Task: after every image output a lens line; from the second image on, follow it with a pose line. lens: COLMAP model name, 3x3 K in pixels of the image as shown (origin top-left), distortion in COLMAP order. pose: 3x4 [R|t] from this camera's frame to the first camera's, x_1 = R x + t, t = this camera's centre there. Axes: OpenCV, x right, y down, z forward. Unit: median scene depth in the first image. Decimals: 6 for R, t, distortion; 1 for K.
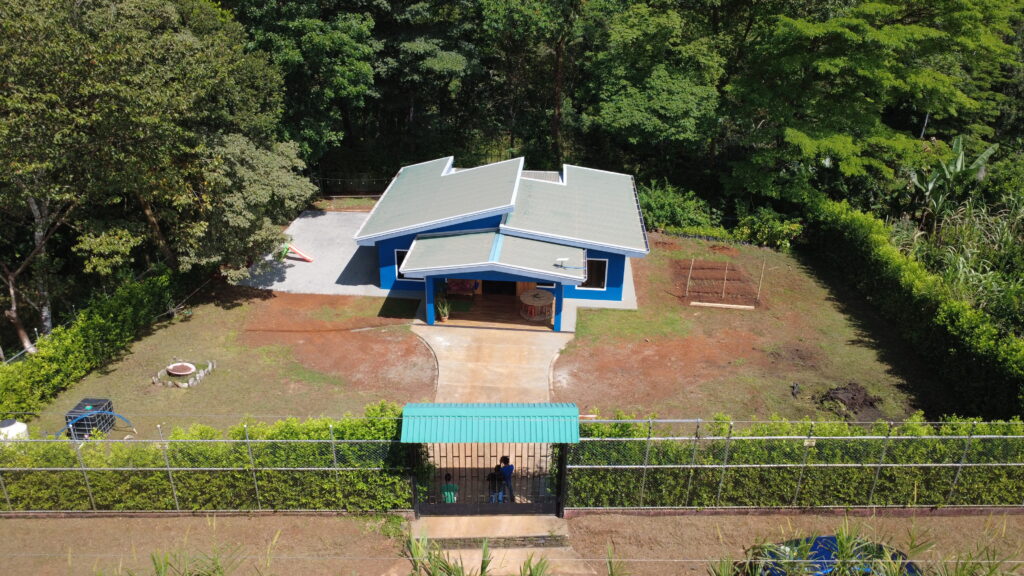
lens RADIAL K [[746.7, 0, 512.0], [0, 746.7, 288.0], [0, 0, 1]] dist [-0.008001, -0.002057]
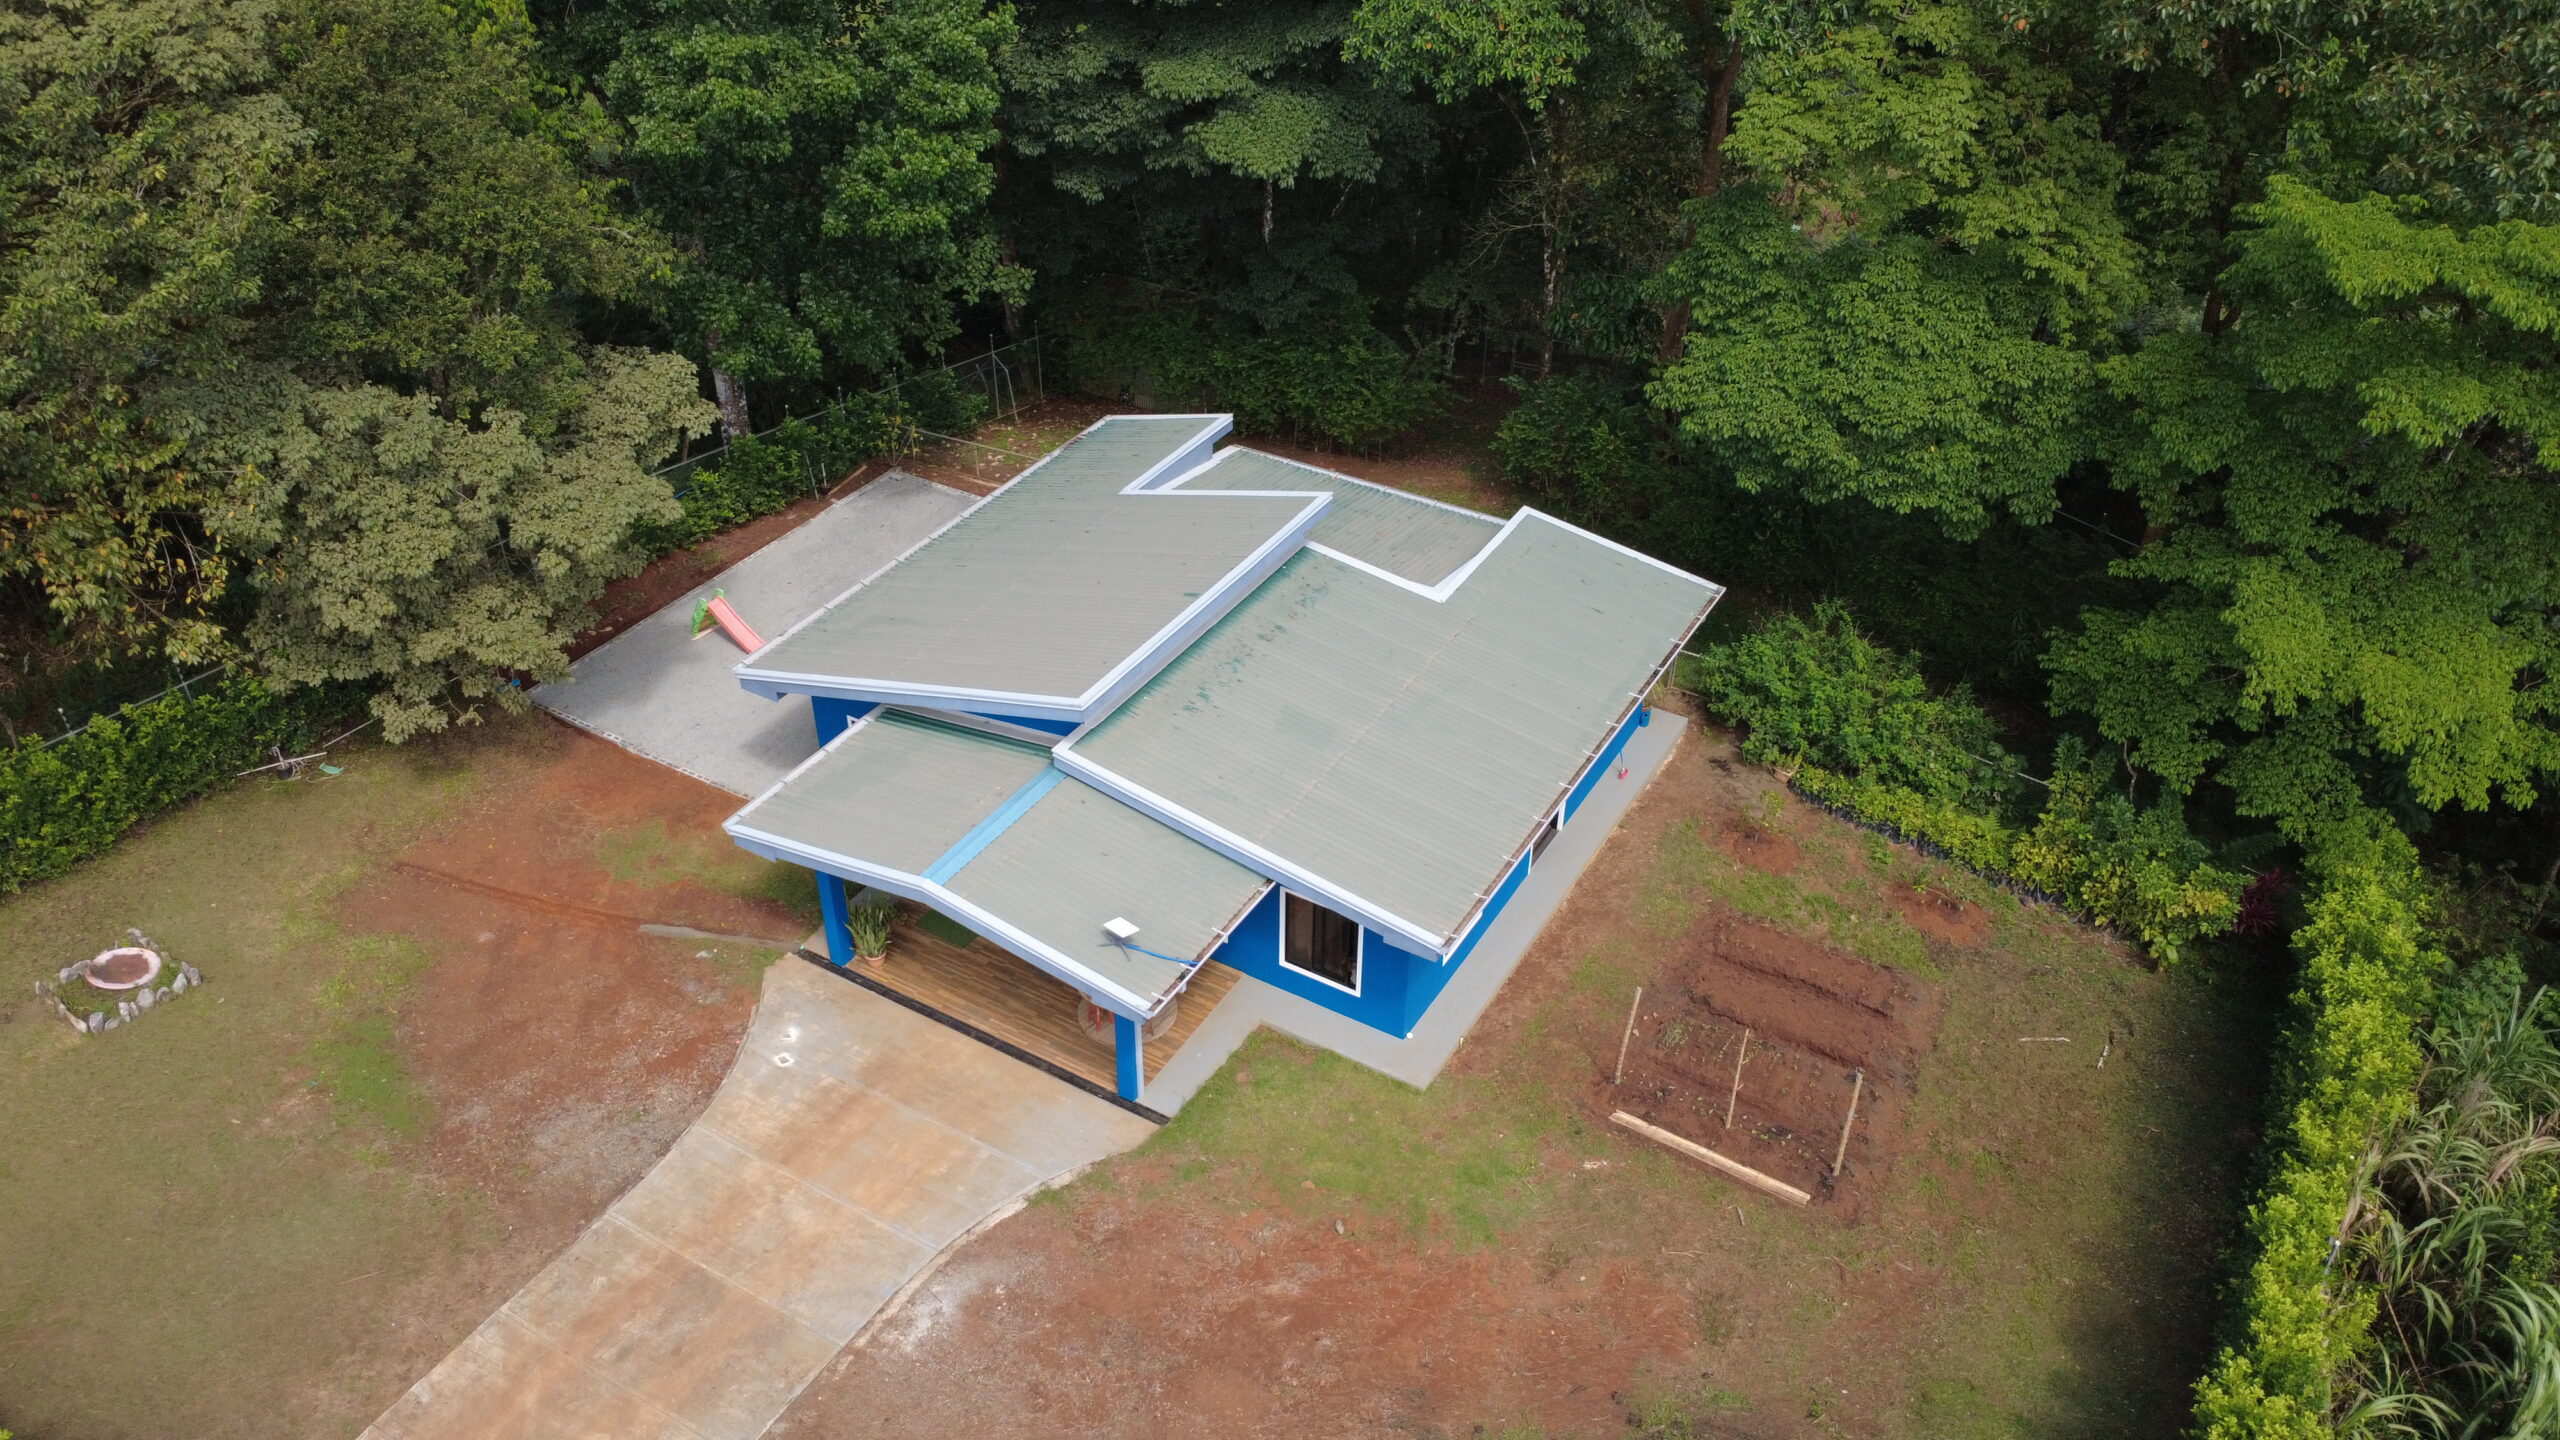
lens RADIAL K [[1866.9, 0, 1280.0], [0, 1866.9, 720.0], [0, 0, 1]] dist [-0.008001, -0.002057]
pose [[0.899039, 0.250731, -0.358976, 0.324811], [-0.191030, 0.962284, 0.193694, -0.240770], [0.394002, -0.105563, 0.913028, 0.233936]]
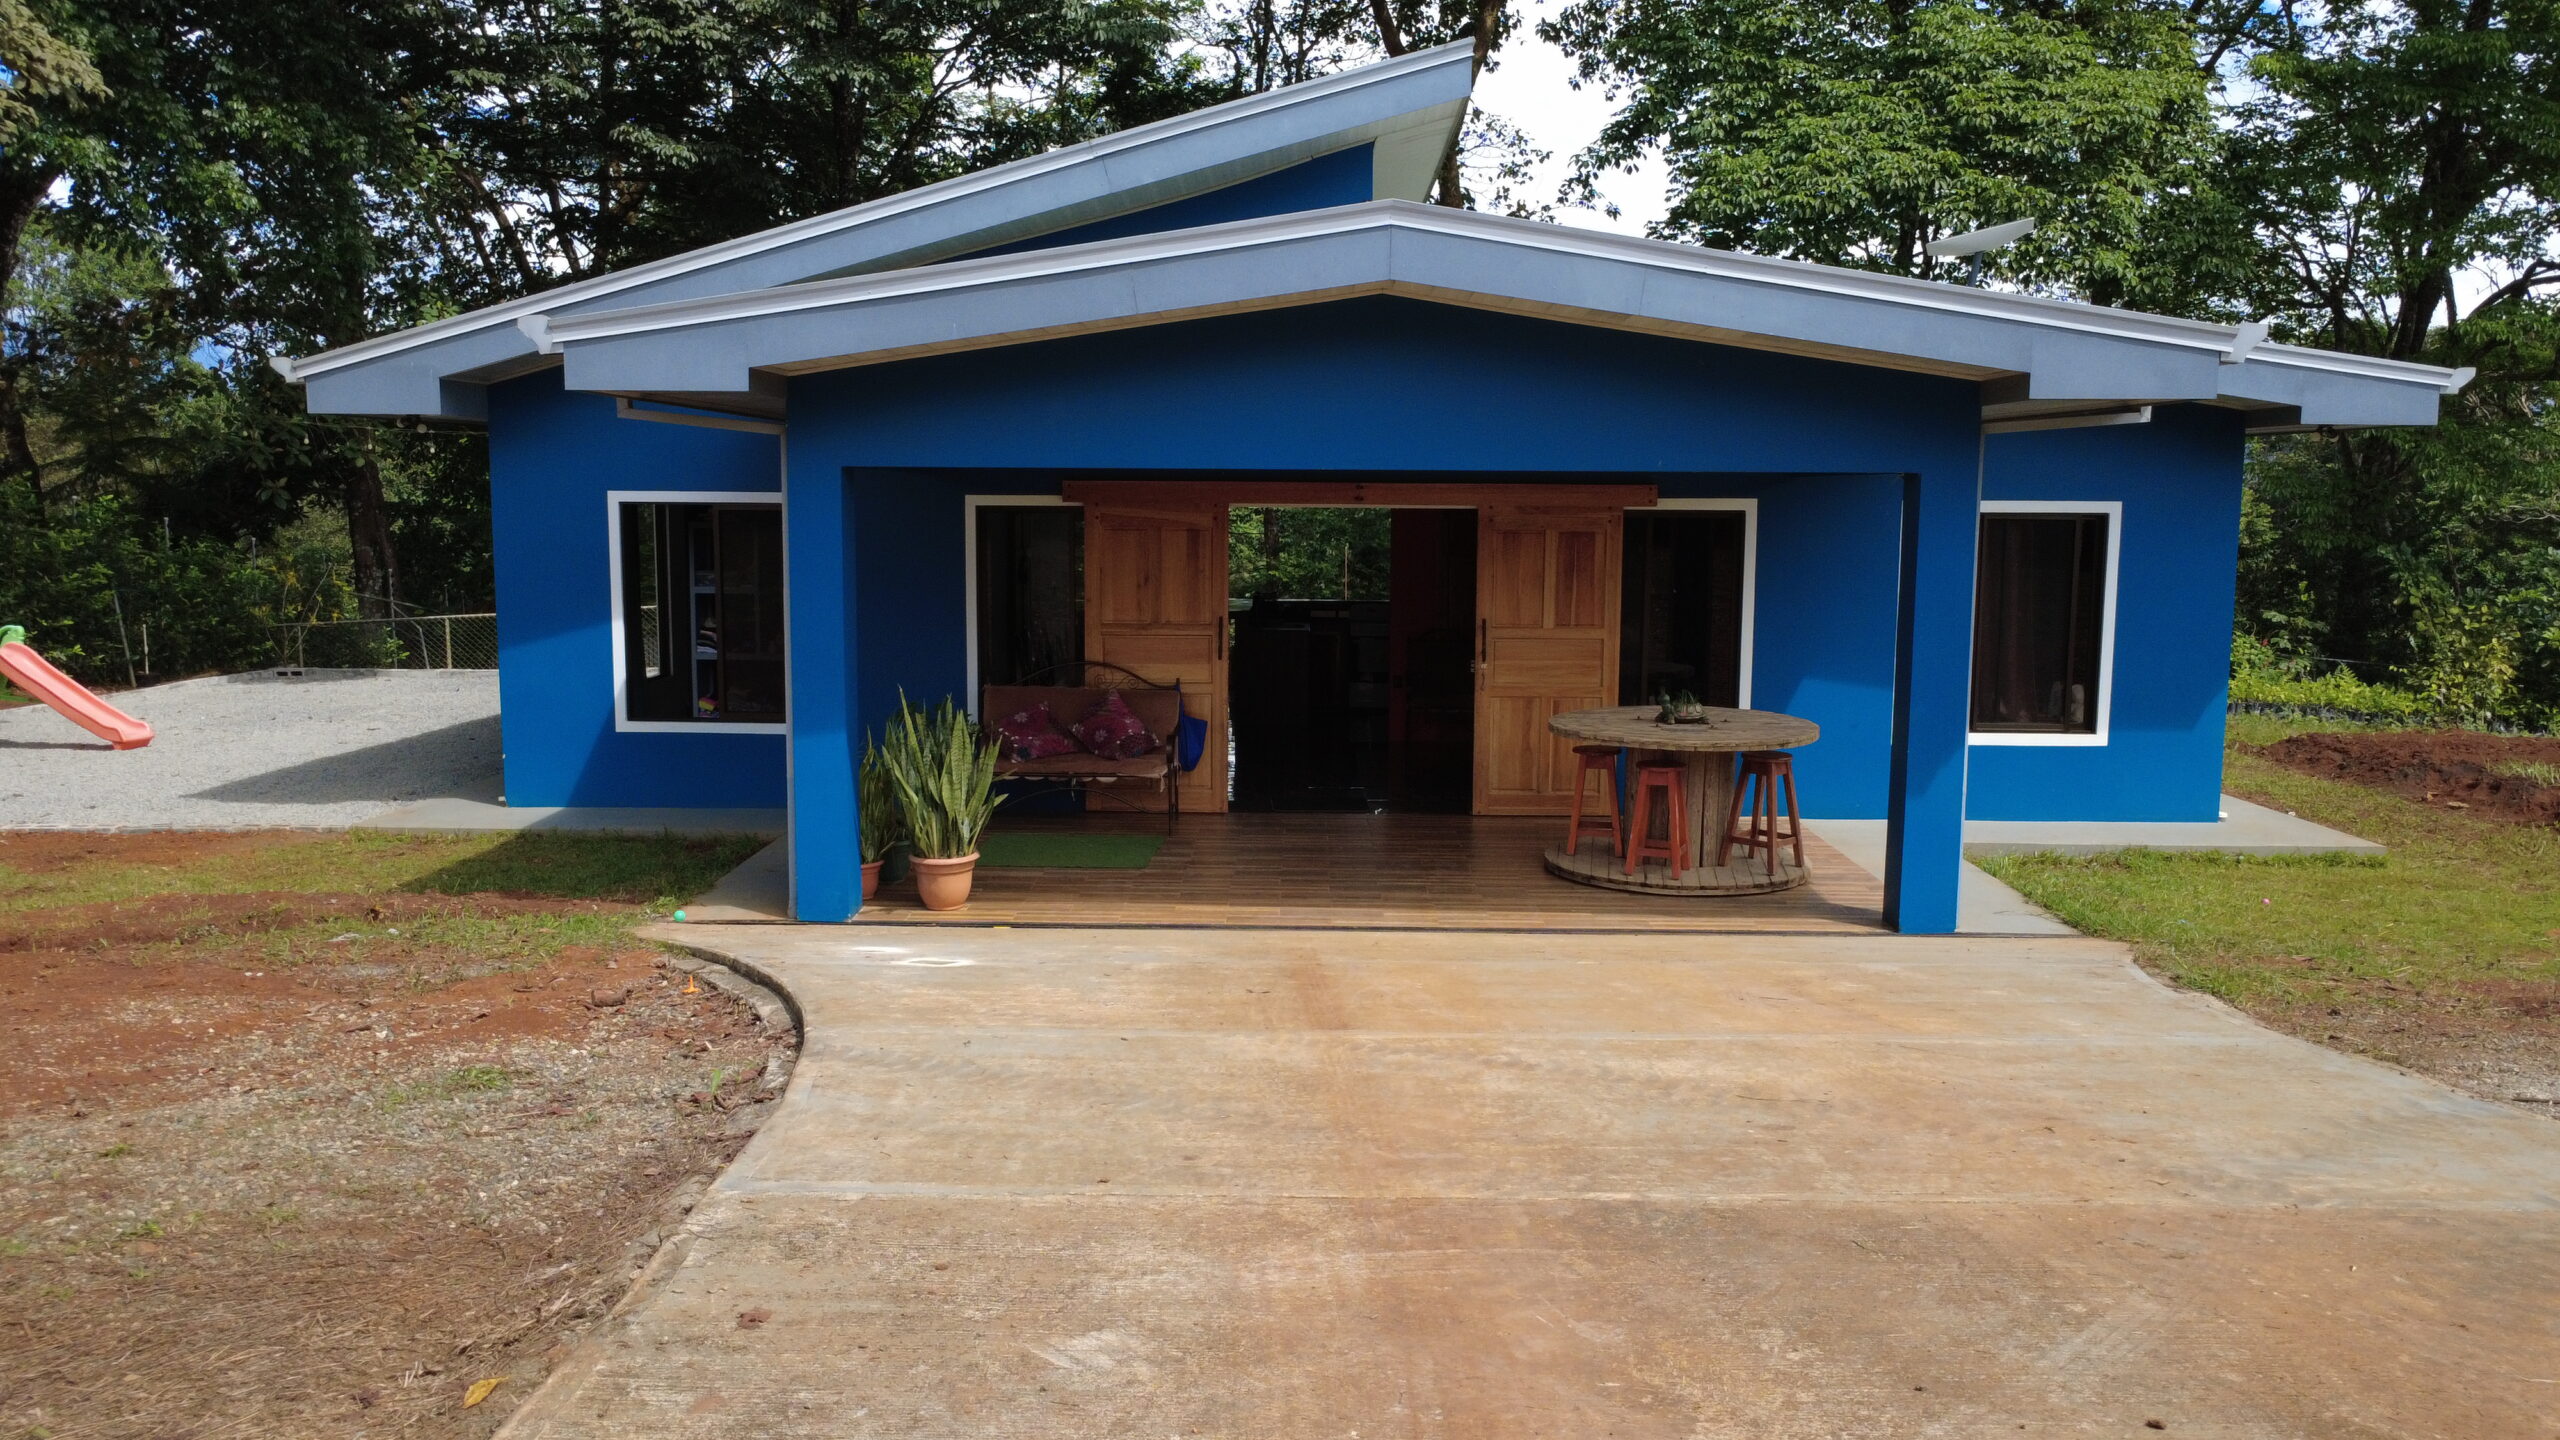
lens RADIAL K [[1866.9, 0, 1280.0], [0, 1866.9, 720.0], [0, 0, 1]] dist [-0.008001, -0.002057]
pose [[0.997994, -0.017376, 0.060873, -0.047629], [0.036476, 0.943754, -0.328631, 0.099386], [-0.051739, 0.330193, 0.942495, 0.613770]]
